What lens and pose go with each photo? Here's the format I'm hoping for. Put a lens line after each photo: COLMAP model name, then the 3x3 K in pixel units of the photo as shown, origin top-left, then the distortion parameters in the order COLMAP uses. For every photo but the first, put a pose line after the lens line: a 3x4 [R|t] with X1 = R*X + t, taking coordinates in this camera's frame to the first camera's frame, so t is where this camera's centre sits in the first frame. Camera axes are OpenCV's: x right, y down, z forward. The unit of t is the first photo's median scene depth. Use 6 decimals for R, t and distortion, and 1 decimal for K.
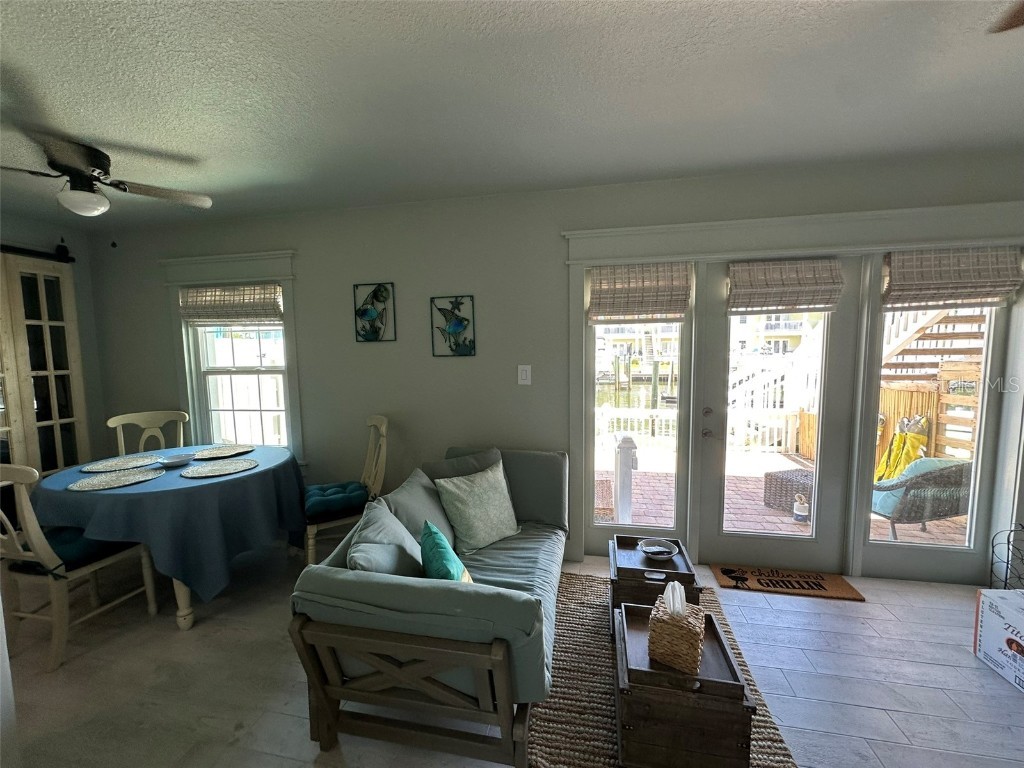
lens RADIAL K [[408.1, 0, 513.3], [0, 408.1, 382.5], [0, 0, 1]] dist [-0.005377, 0.001274]
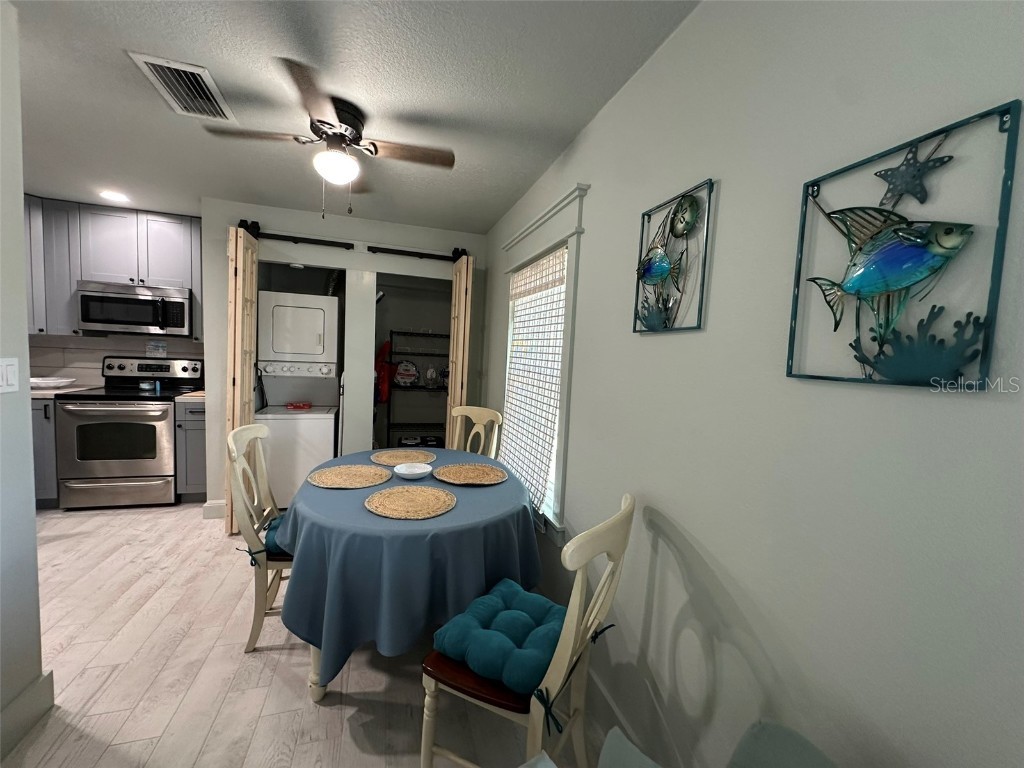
lens RADIAL K [[408.1, 0, 509.5], [0, 408.1, 383.4], [0, 0, 1]] dist [-0.005377, 0.001274]
pose [[0.466925, 0.104986, -0.878042, -0.026651], [-0.131621, 0.990118, 0.048393, -0.052477], [0.874446, 0.092973, 0.476130, 0.761936]]
